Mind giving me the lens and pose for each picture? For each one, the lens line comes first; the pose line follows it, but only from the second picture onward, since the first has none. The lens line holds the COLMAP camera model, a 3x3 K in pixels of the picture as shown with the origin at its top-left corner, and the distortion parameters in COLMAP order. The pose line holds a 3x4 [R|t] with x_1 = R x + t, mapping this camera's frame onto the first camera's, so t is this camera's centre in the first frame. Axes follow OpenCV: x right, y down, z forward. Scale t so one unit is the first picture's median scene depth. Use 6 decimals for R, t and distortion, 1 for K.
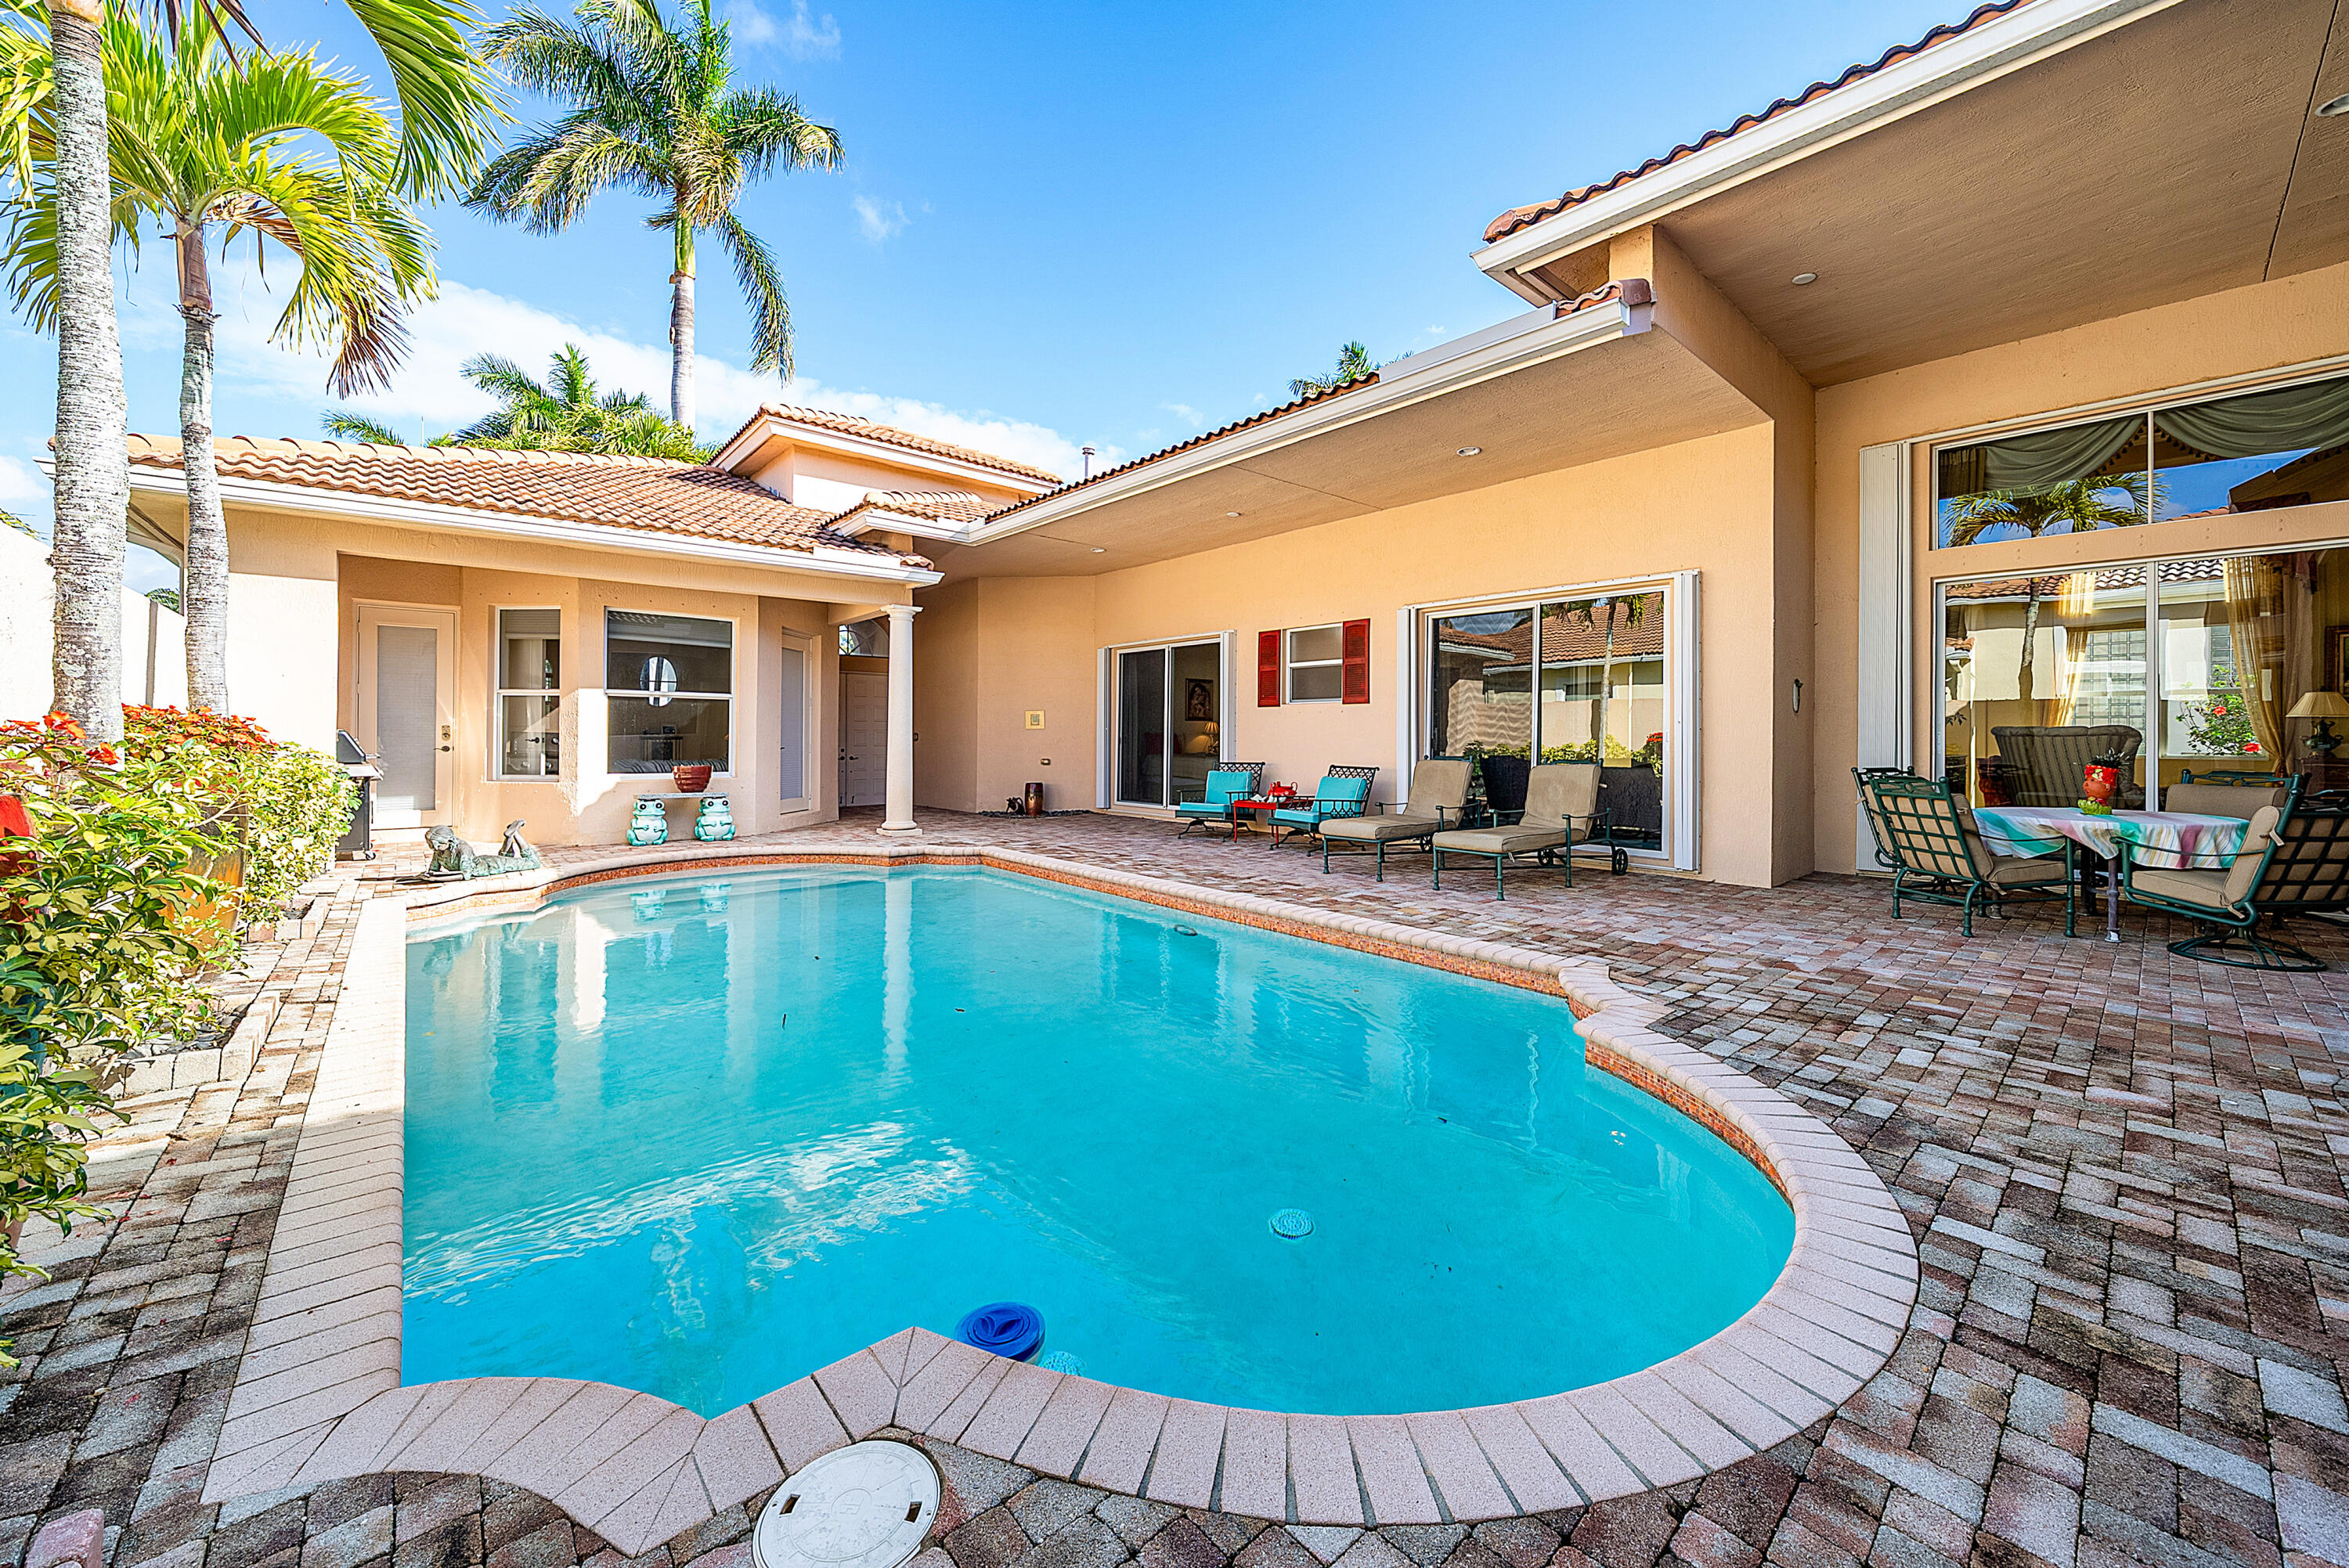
lens RADIAL K [[871.6, 0, 1143.5], [0, 871.6, 760.9], [0, 0, 1]] dist [-0.001629, -0.000322]
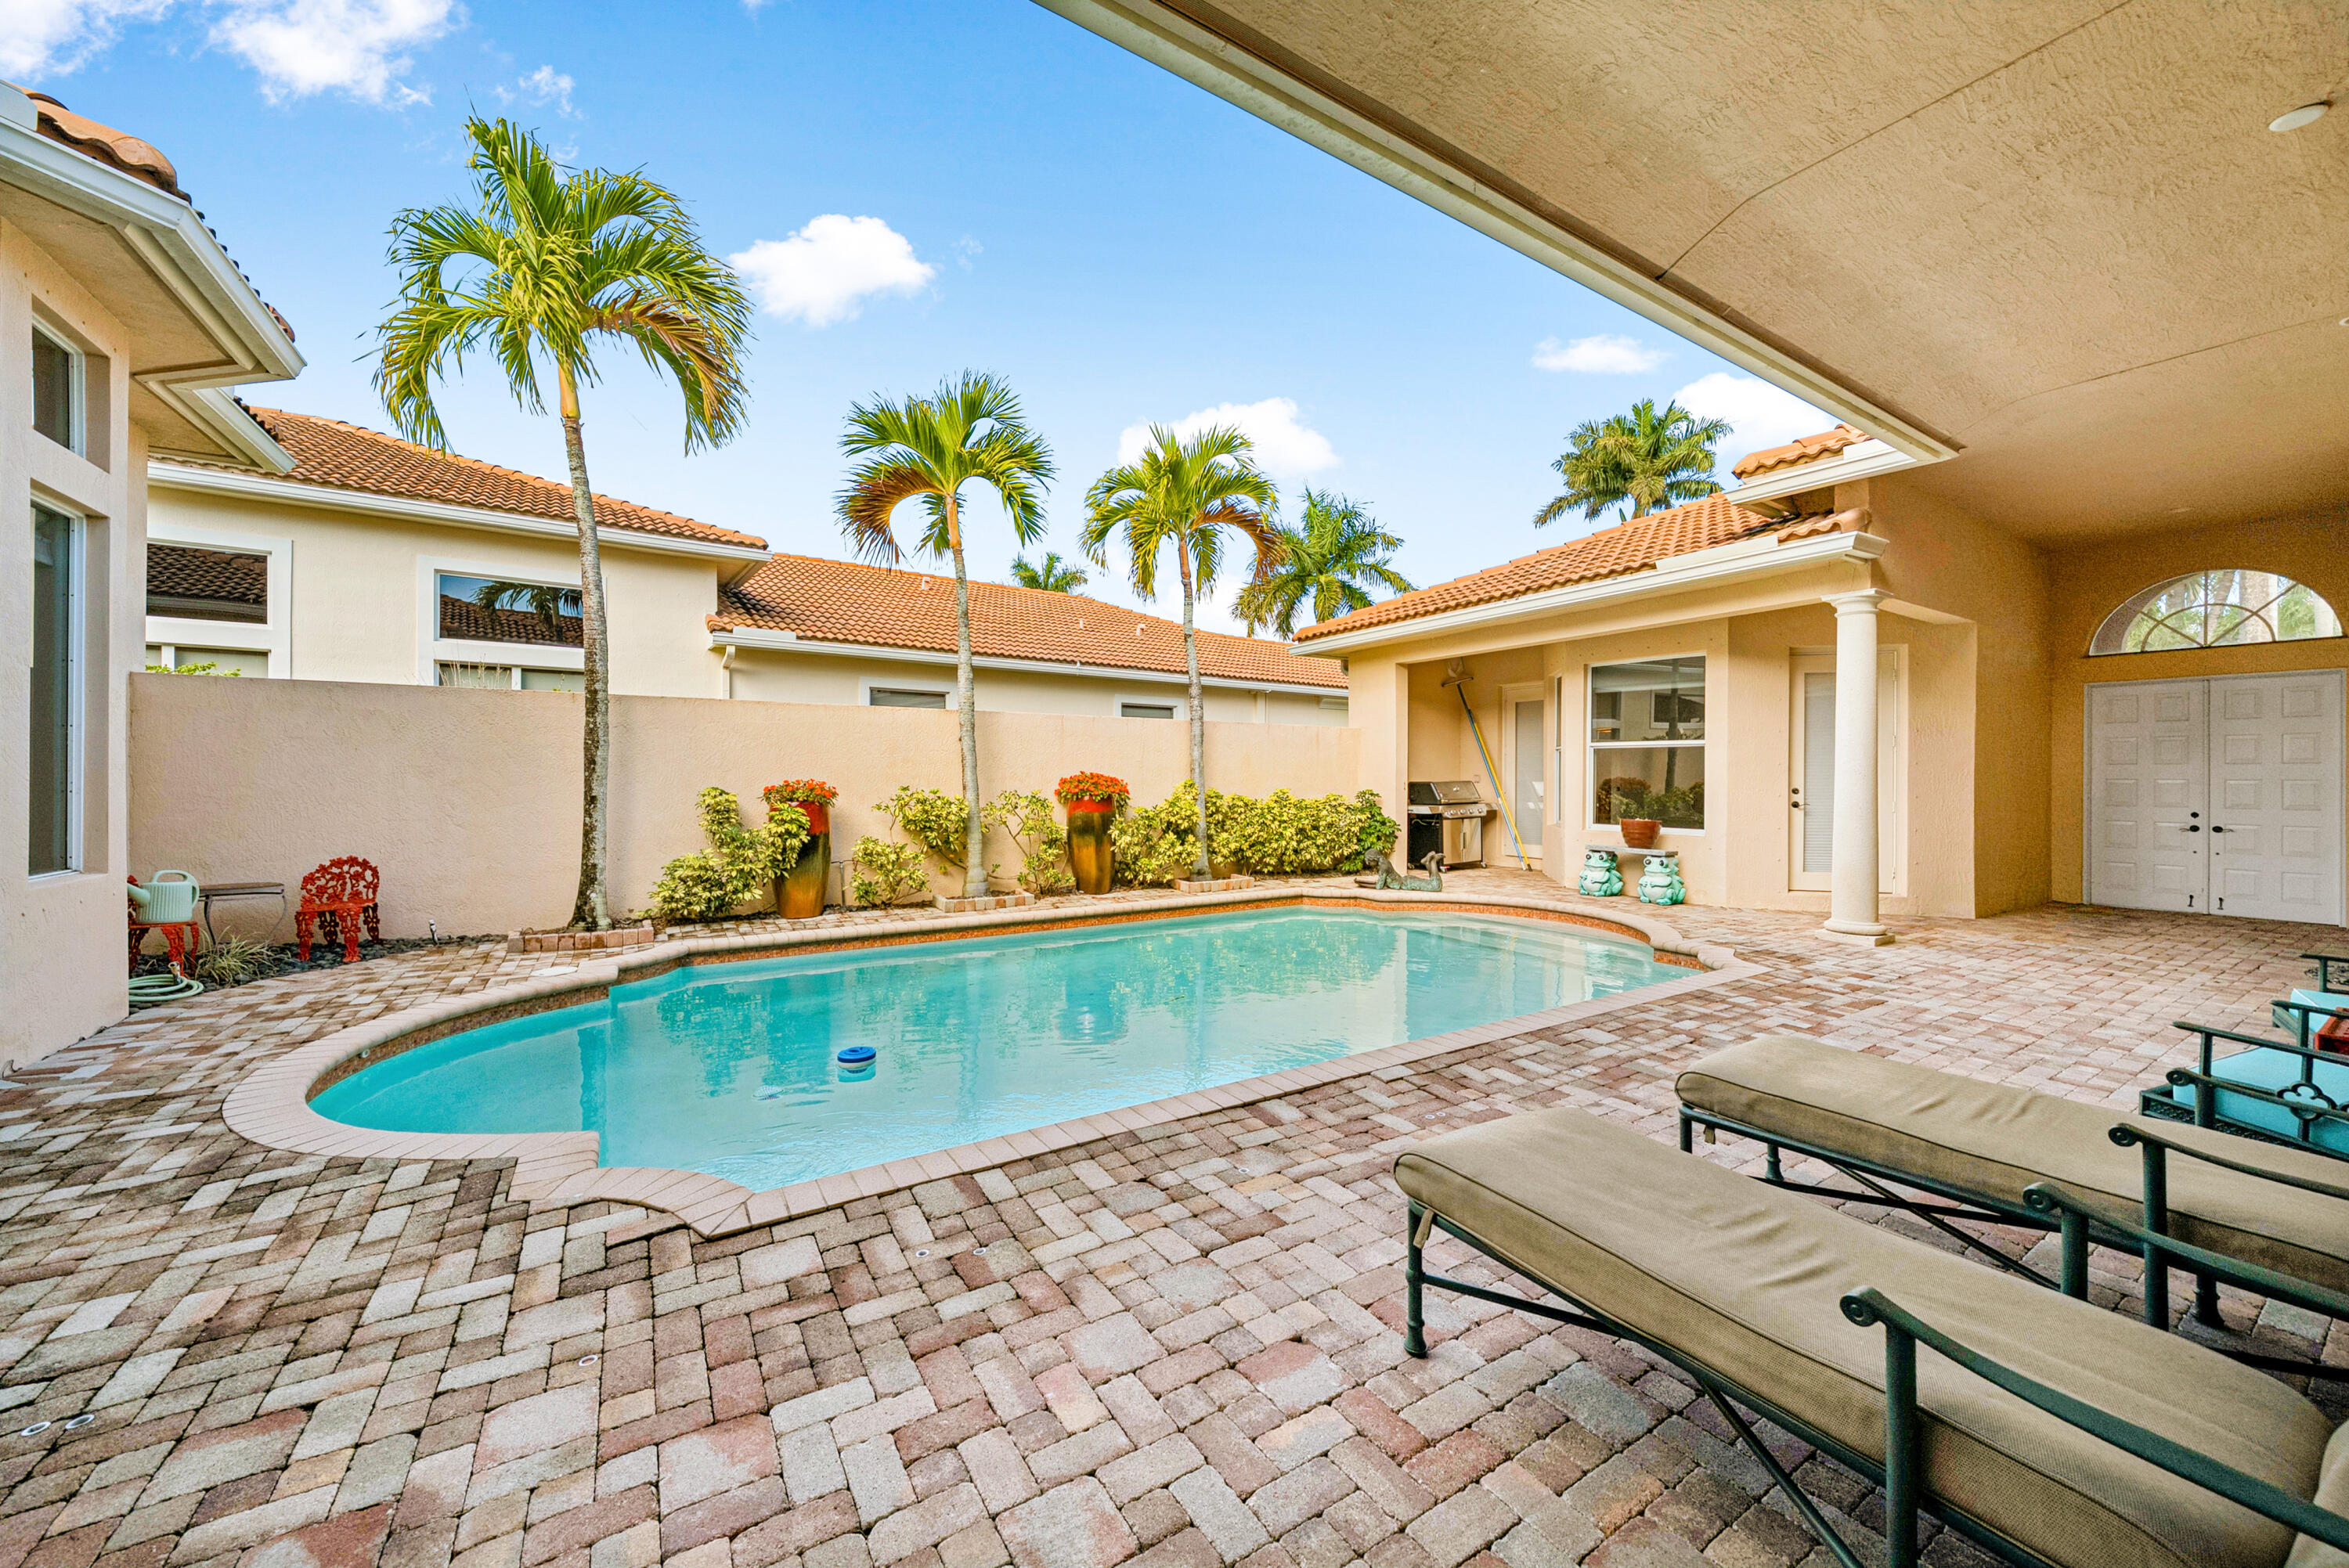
lens RADIAL K [[883.4, 0, 1183.8], [0, 883.4, 774.7], [0, 0, 1]] dist [0.001052, 0.000266]
pose [[-0.142280, -0.004957, -0.989814, 0.510062], [-0.031738, 0.999496, -0.000443, -0.027129], [0.989318, 0.031352, -0.142365, 0.672100]]
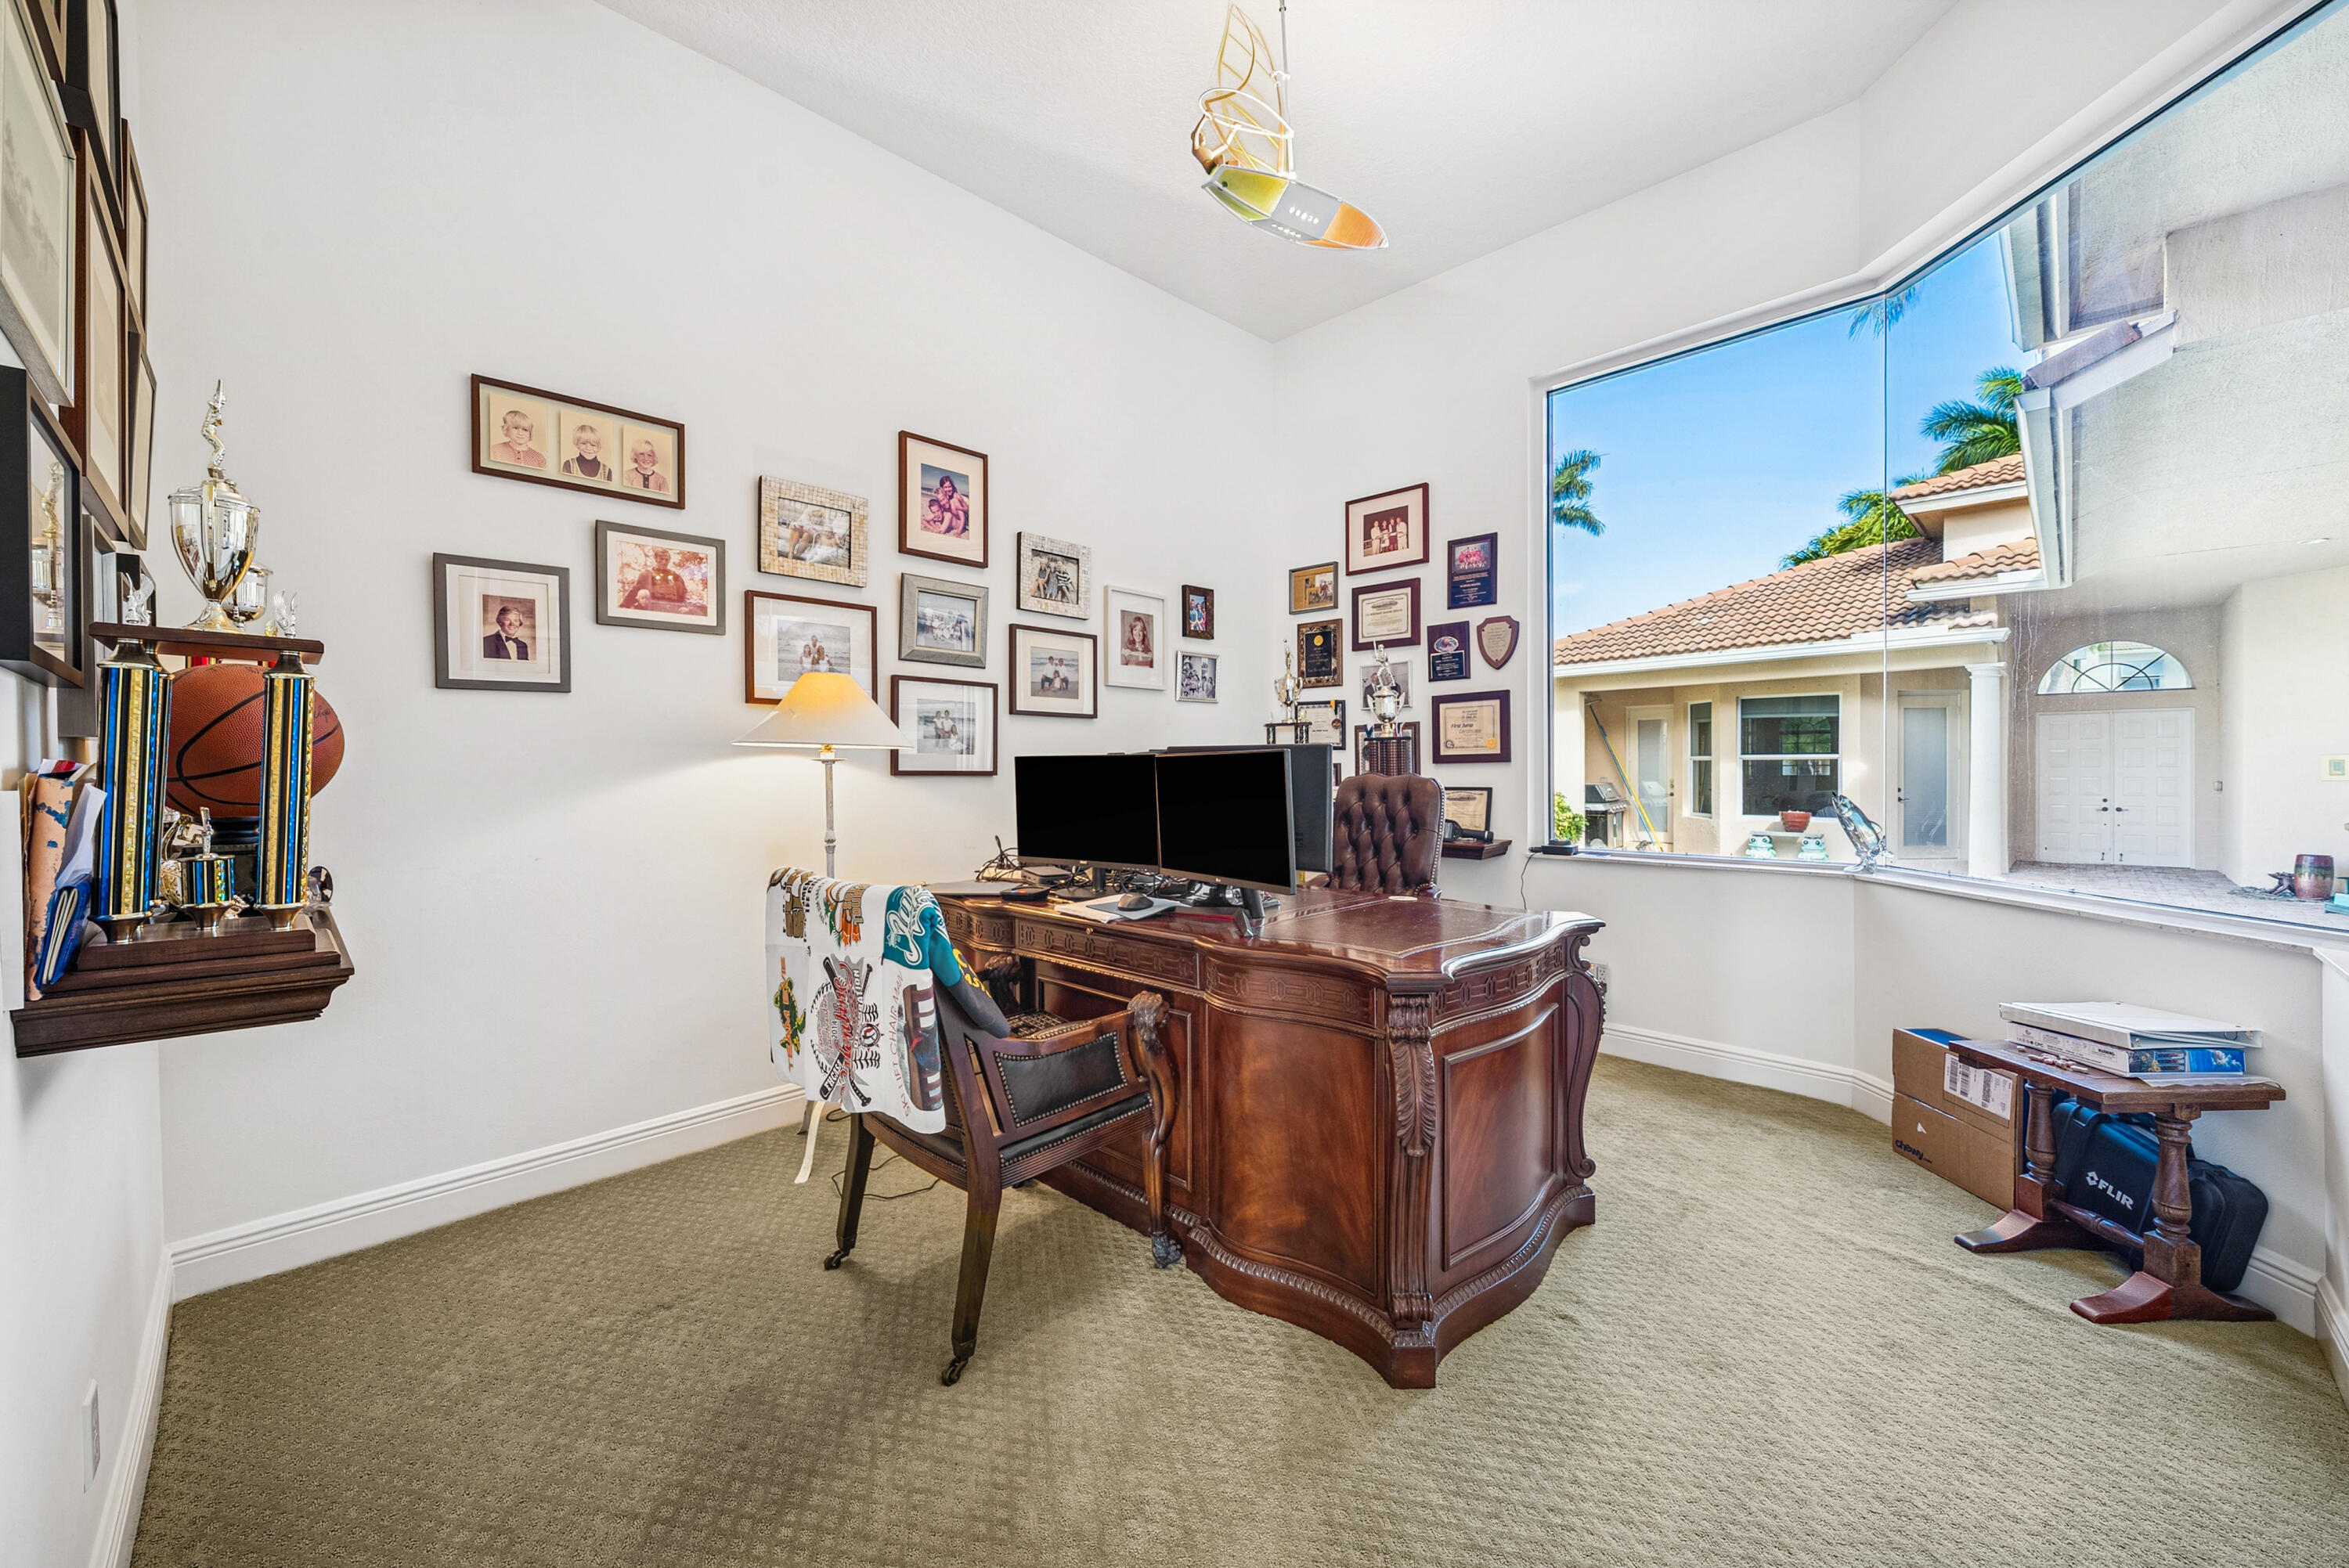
lens RADIAL K [[883.4, 0, 1183.8], [0, 883.4, 774.7], [0, 0, 1]] dist [0.001052, 0.000266]
pose [[0.074302, 0.004437, -0.997226, 0.763712], [-0.016944, 0.999851, 0.003186, -0.040114], [0.997092, 0.016660, 0.074366, -0.013382]]
